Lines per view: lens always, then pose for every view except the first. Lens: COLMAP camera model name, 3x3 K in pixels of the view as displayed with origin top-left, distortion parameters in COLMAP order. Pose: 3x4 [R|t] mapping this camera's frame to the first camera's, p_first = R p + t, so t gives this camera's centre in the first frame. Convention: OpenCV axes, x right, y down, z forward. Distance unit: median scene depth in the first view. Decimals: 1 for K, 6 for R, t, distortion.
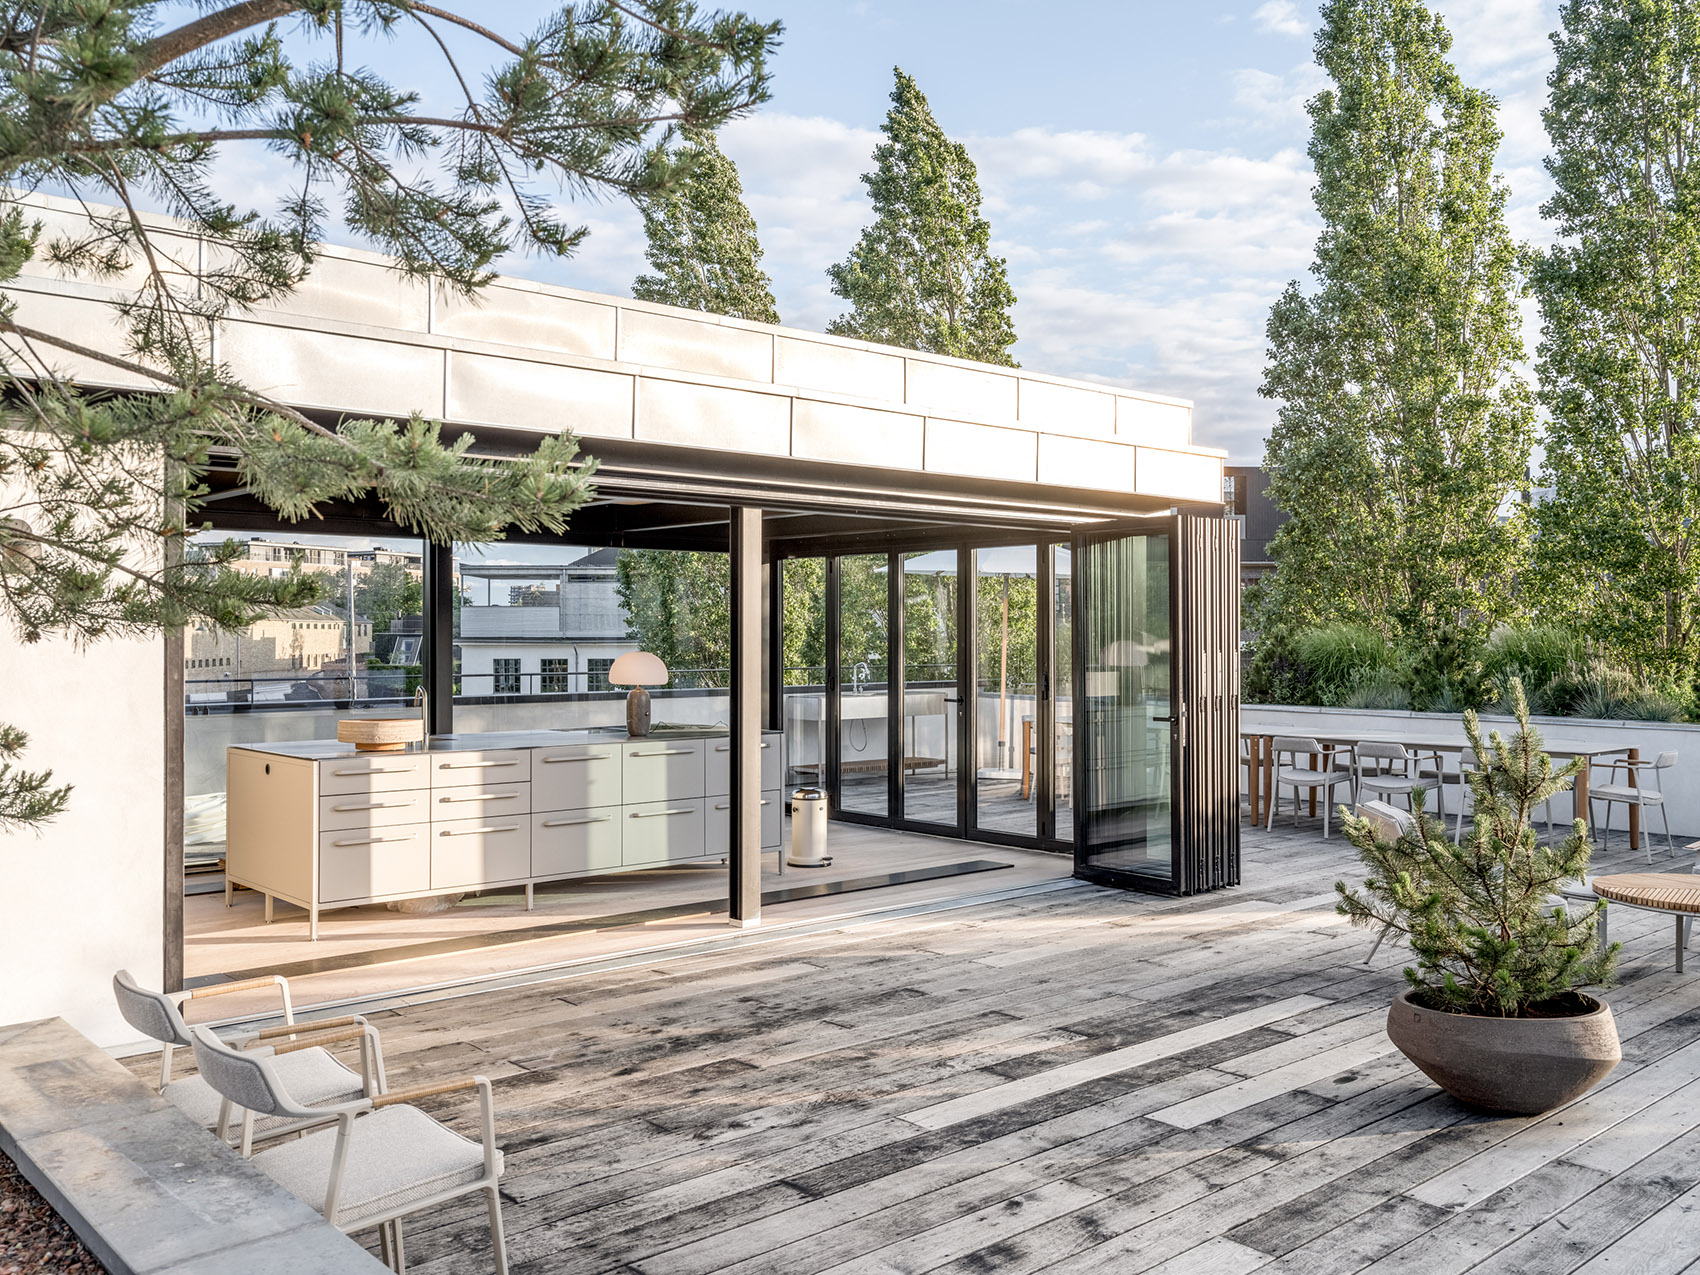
lens RADIAL K [[1452.9, 0, 850.0], [0, 1452.9, 637.5], [0, 0, 1]] dist [-0.000121, -0.001225]
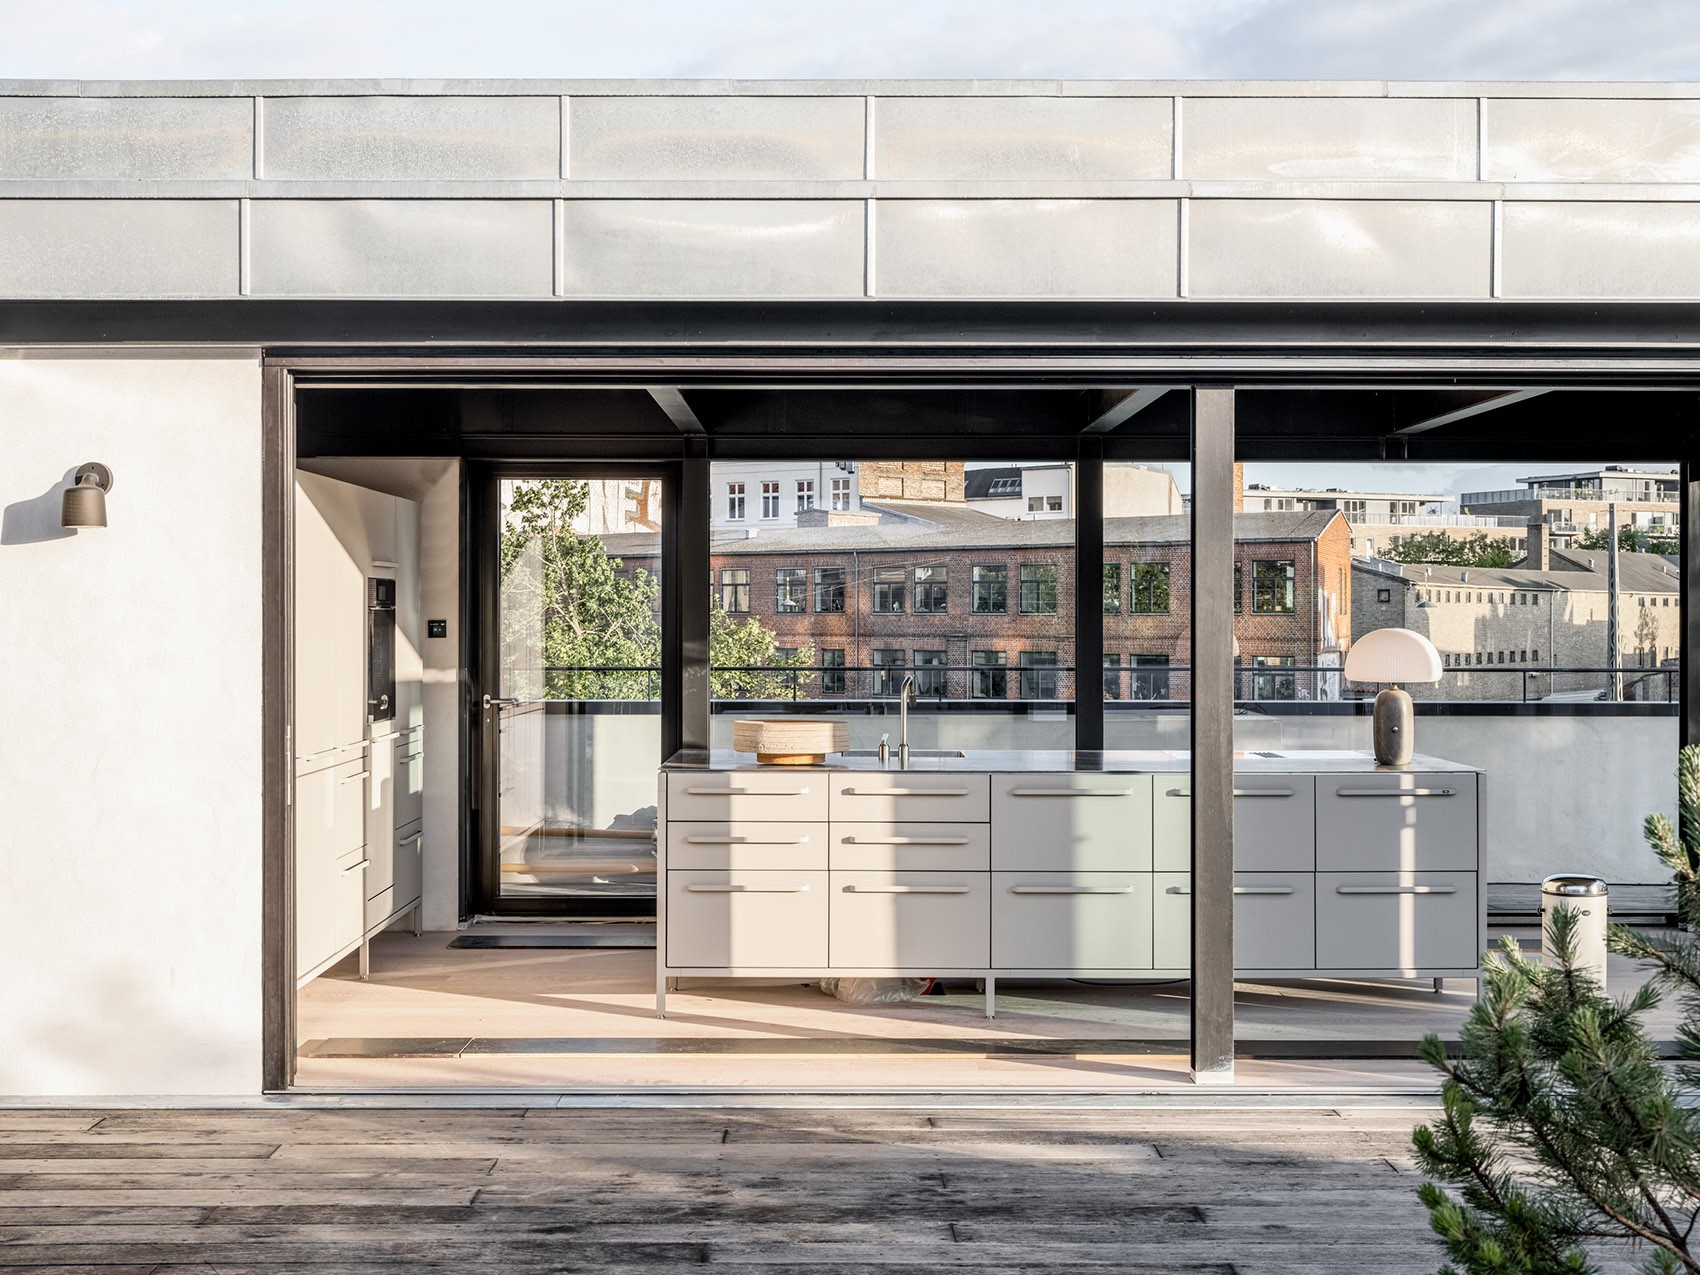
lens RADIAL K [[2284.7, 0, 850.0], [0, 2284.7, 637.5], [0, 0, 1]] dist [0.011949, 0.009804]
pose [[0.750099, 0.008478, -0.661271, 0.437065], [-0.003698, 0.999956, 0.008625, 0.006225], [0.661315, -0.004024, 0.750097, 0.188062]]
